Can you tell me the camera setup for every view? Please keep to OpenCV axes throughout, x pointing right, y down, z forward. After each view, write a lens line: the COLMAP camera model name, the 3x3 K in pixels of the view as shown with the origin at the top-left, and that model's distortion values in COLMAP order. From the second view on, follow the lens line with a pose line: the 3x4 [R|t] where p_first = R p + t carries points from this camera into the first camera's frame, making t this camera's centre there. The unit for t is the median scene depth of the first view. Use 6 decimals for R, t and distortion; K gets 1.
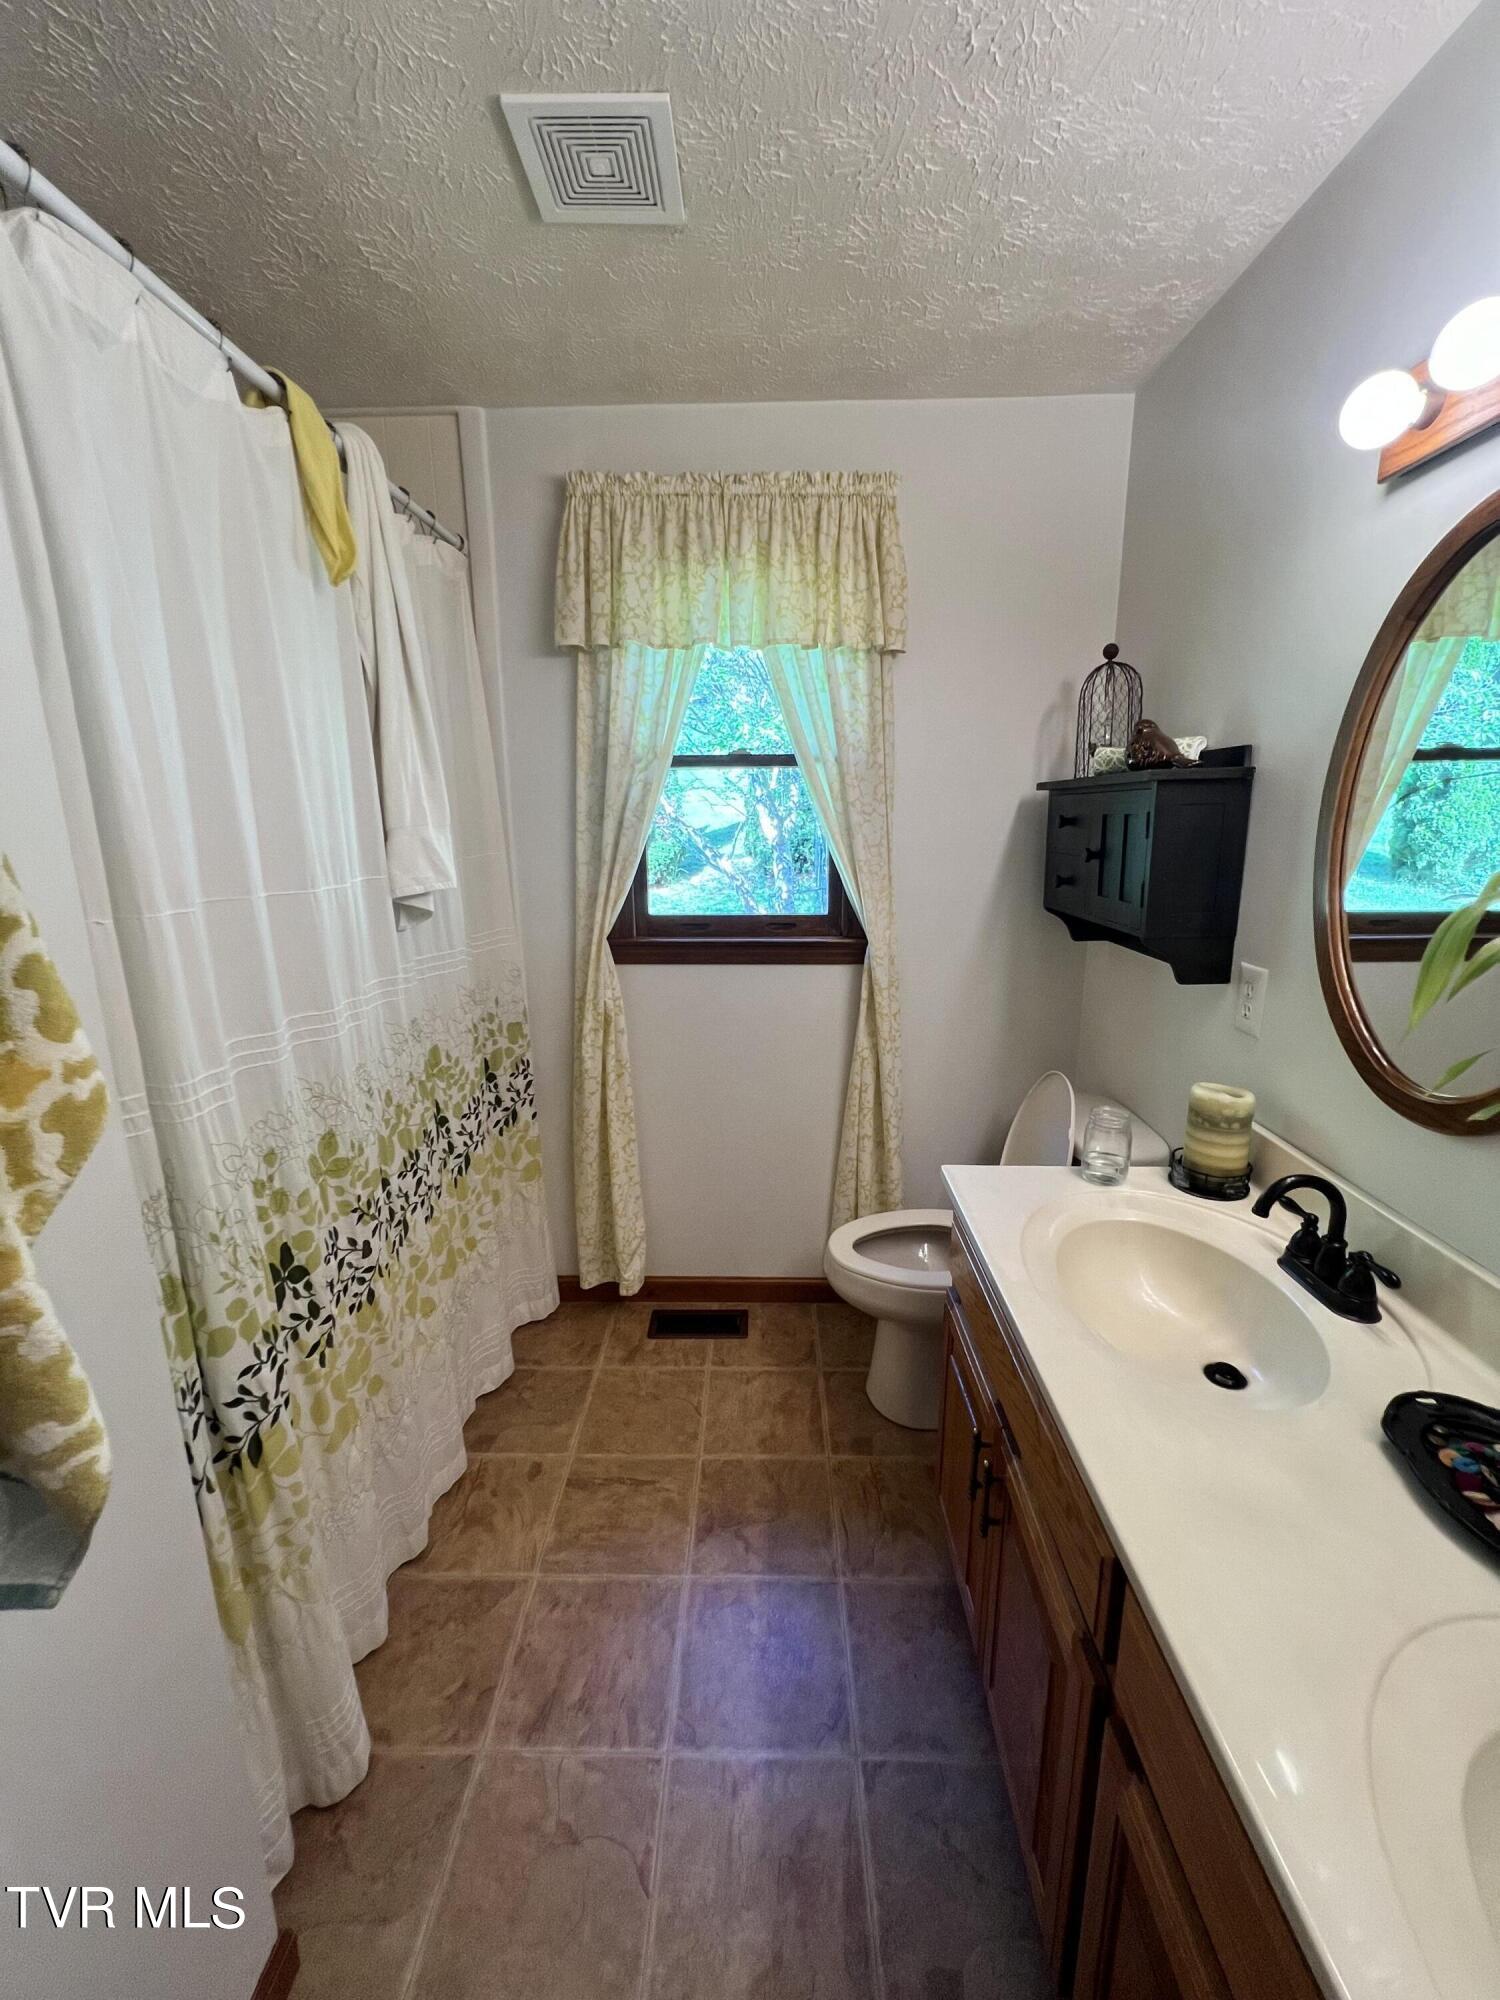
lens RADIAL K [[801.1, 0, 747.0], [0, 801.1, 996.0], [0, 0, 1]] dist [-0.001799, 0.000851]
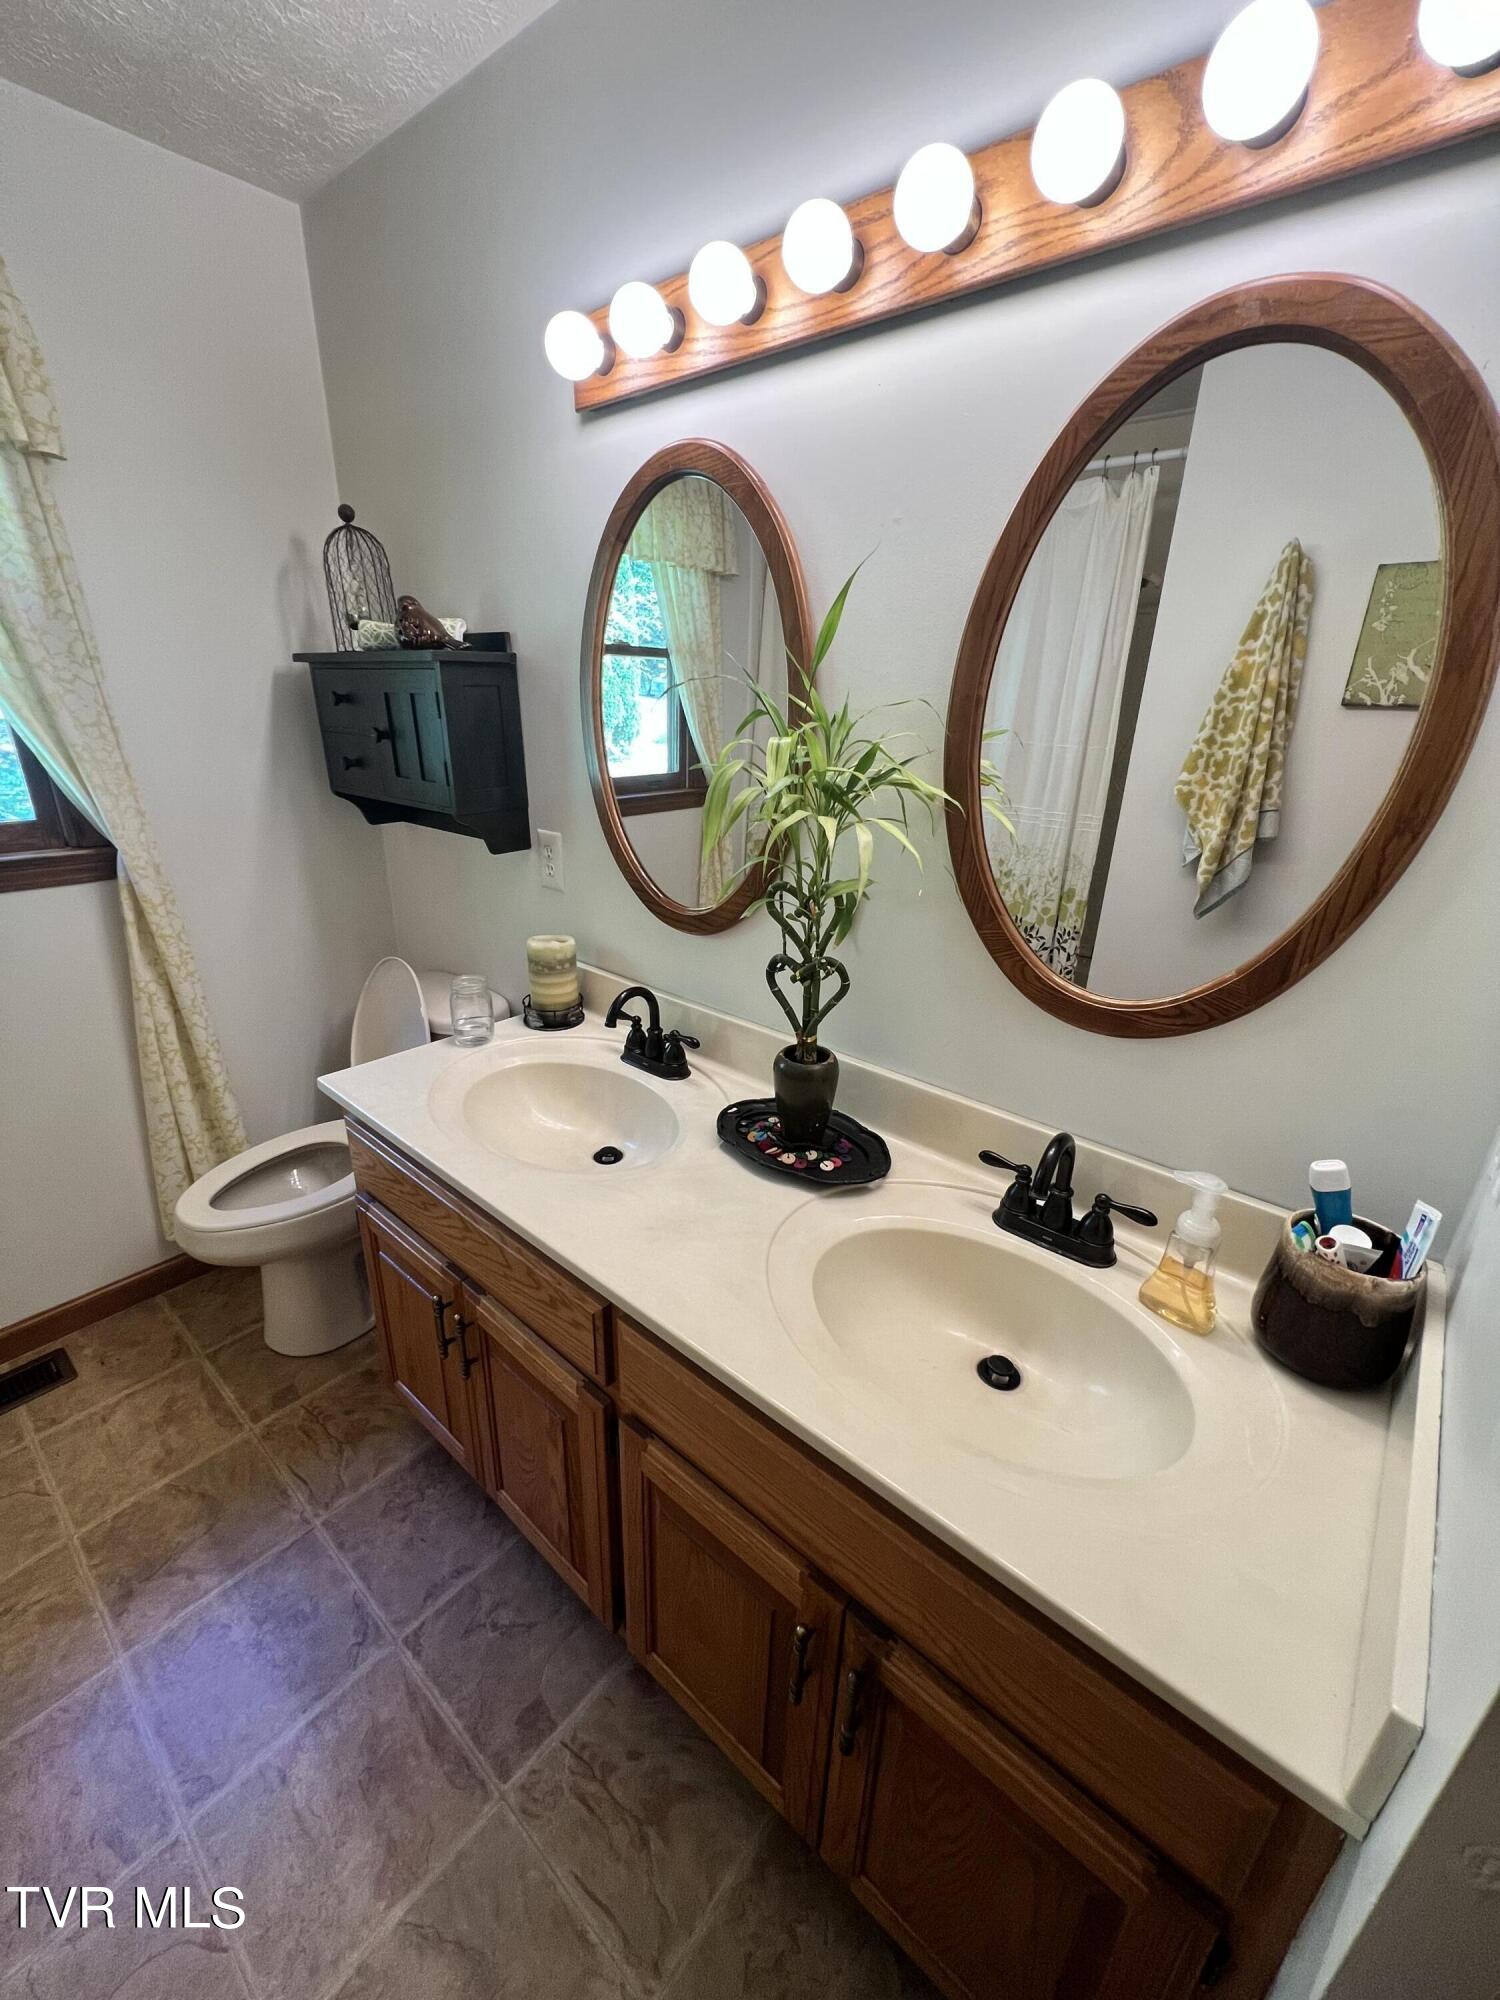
lens RADIAL K [[801.1, 0, 747.0], [0, 801.1, 996.0], [0, 0, 1]] dist [-0.001799, 0.000851]
pose [[0.628819, -0.250309, 0.736160, -0.108001], [0.140978, 0.967778, 0.208642, -0.007228], [-0.764664, -0.027416, 0.643845, 0.007841]]
